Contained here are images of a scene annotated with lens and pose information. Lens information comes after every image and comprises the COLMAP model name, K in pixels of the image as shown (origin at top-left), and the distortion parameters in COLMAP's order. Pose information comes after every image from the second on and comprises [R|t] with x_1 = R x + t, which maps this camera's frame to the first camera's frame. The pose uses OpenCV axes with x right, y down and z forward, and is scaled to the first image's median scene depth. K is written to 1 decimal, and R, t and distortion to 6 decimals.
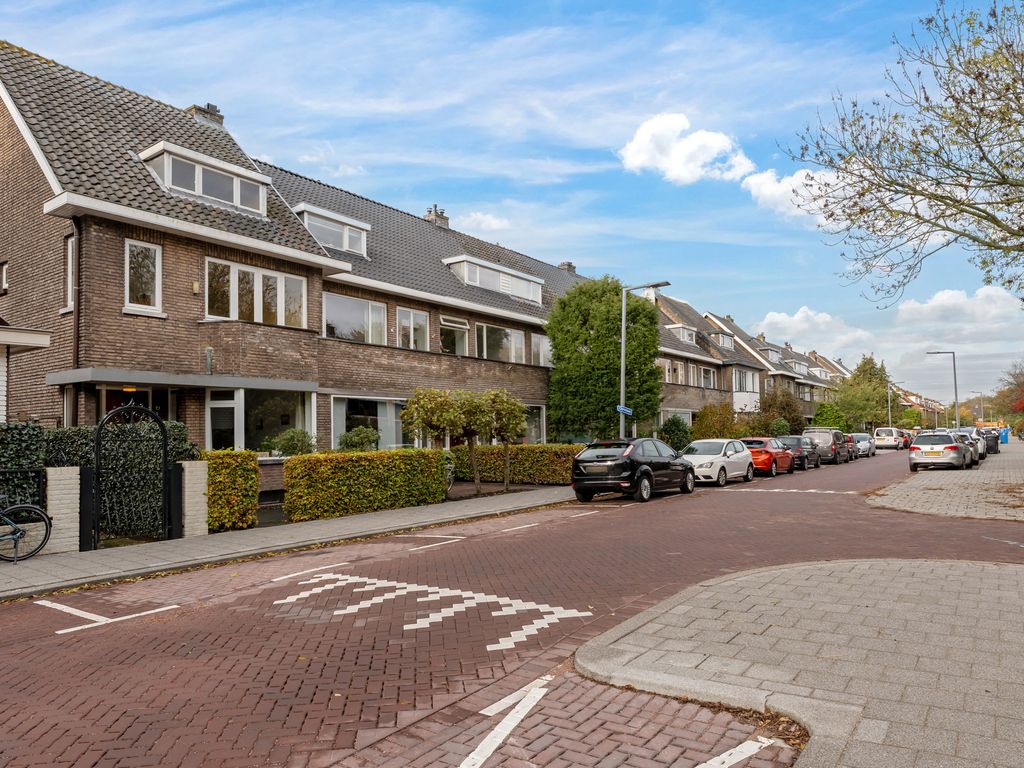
lens RADIAL K [[826.8, 0, 551.4], [0, 826.8, 381.4], [0, 0, 1]] dist [-0.001559, 0.006137]
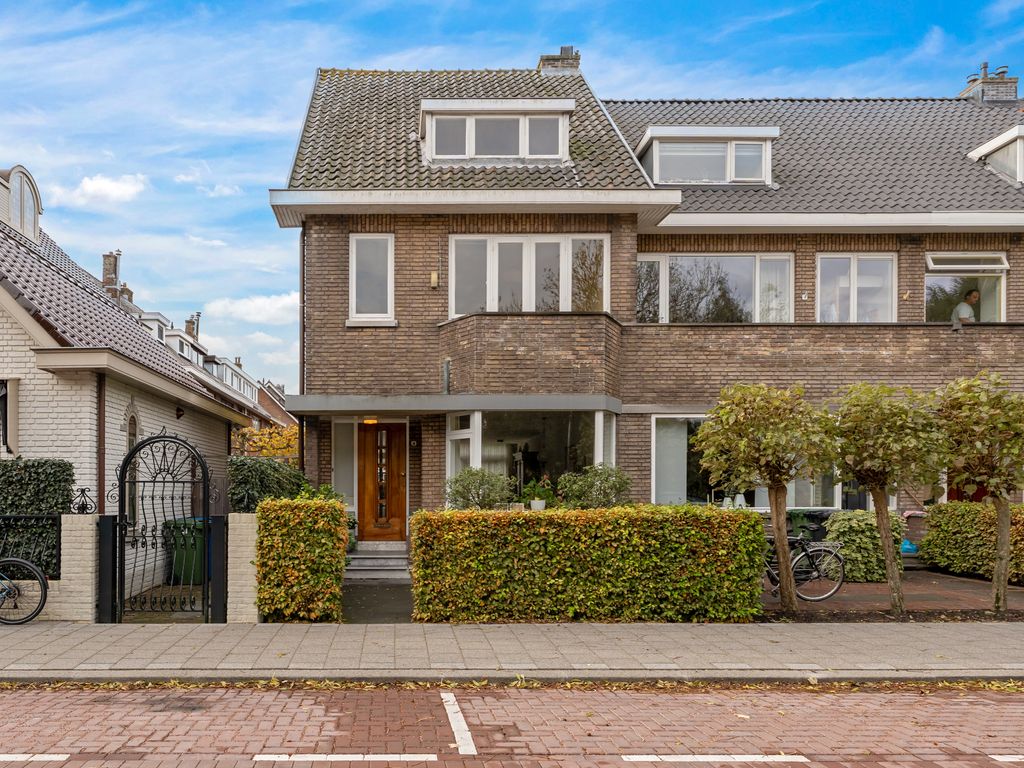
lens RADIAL K [[737.6, 0, 389.9], [0, 737.6, 490.1], [0, 0, 1]] dist [-0.002244, 0.001787]
pose [[0.522288, 0.020199, -0.852530, 0.111172], [0.046454, 0.997561, 0.052094, 0.036819], [0.851503, -0.066811, 0.520075, 0.570060]]
